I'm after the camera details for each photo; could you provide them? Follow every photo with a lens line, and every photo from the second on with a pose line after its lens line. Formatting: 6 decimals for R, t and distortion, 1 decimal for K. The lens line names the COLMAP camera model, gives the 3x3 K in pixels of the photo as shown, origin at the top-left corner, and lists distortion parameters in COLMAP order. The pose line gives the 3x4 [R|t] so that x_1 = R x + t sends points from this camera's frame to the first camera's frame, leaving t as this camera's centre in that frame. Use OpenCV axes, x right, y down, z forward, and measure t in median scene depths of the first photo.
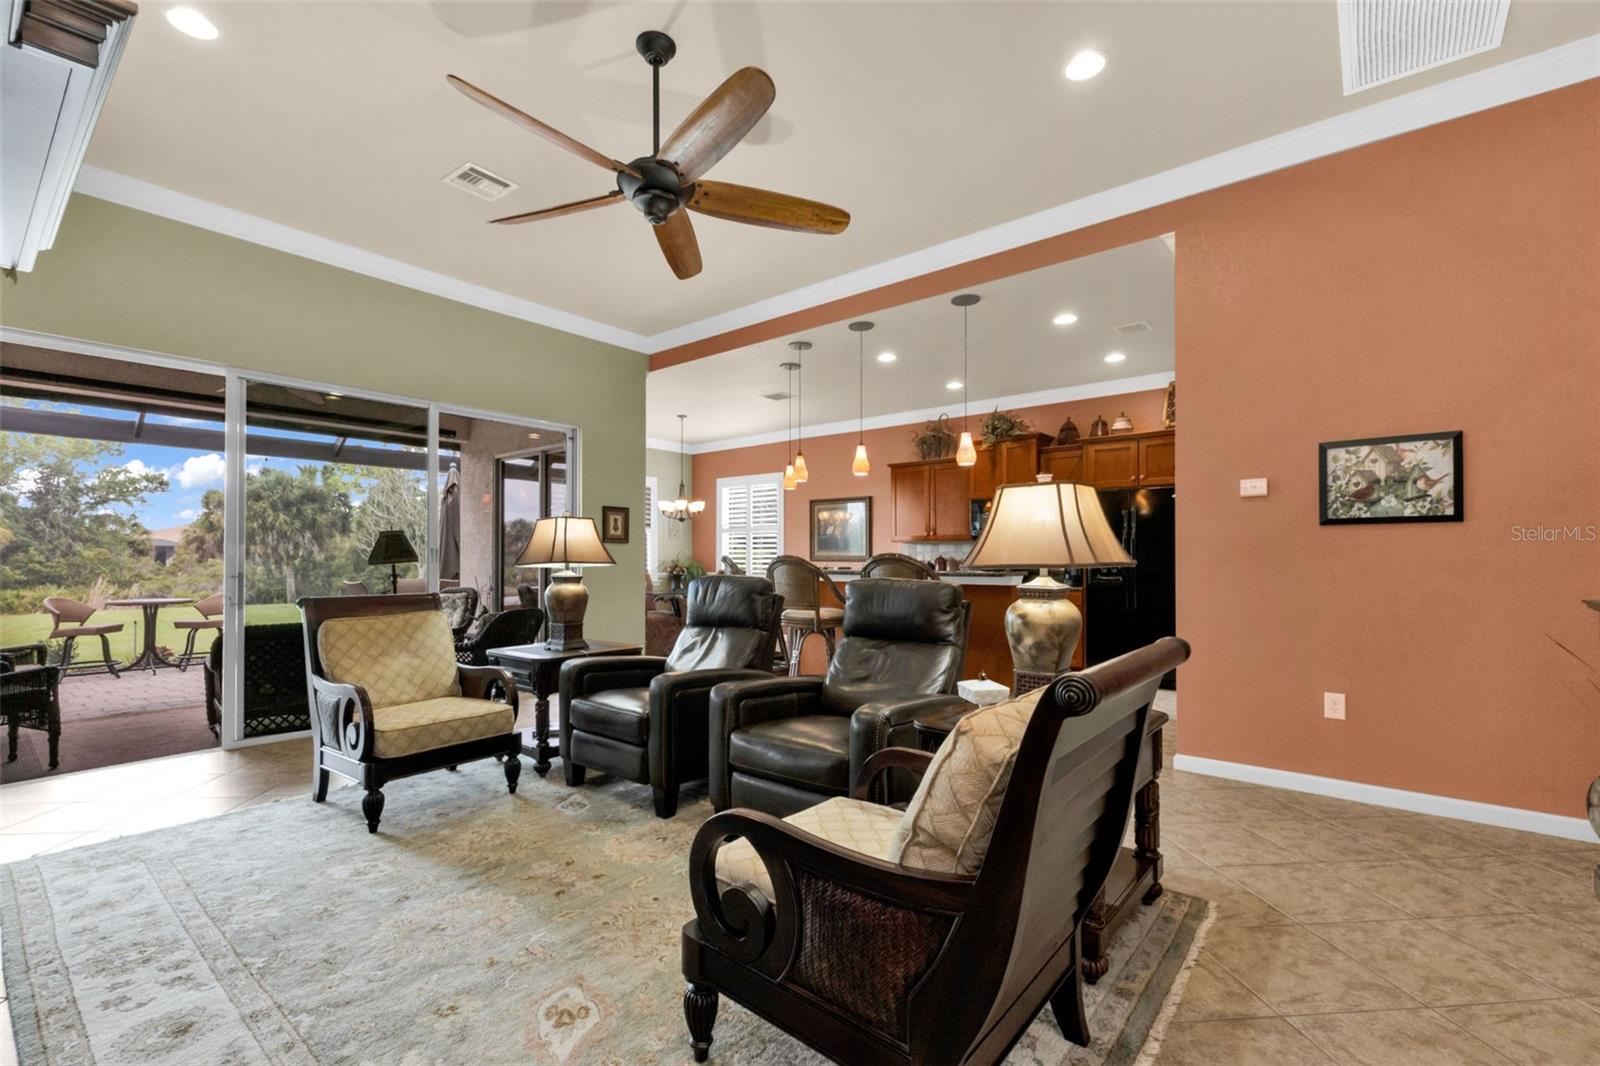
lens RADIAL K [[697.8, 0, 789.7], [0, 697.8, 550.5], [0, 0, 1]] dist [0.001861, 0.000292]
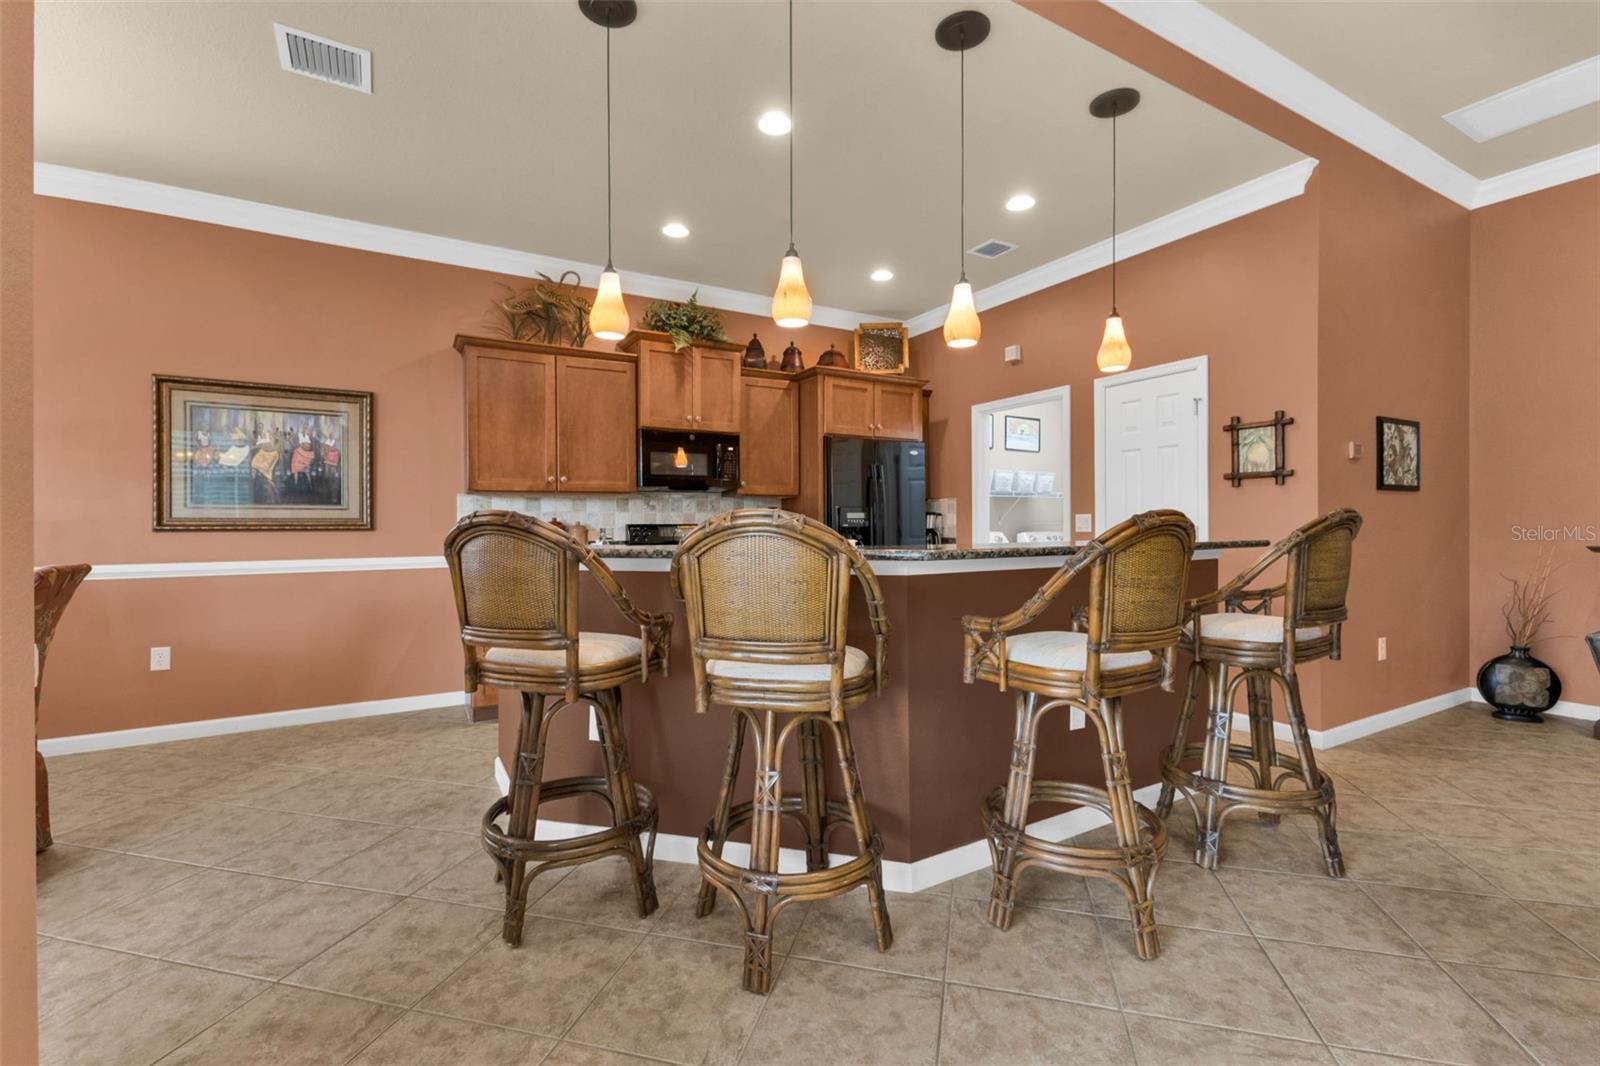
lens RADIAL K [[695.2, 0, 794.4], [0, 695.2, 527.3], [0, 0, 1]] dist [0.010743, 0.000110]
pose [[0.347726, -0.006085, 0.937576, -0.263331], [-0.007634, 0.999927, 0.009321, 0.008634], [-0.937565, -0.010398, 0.347654, 0.637196]]
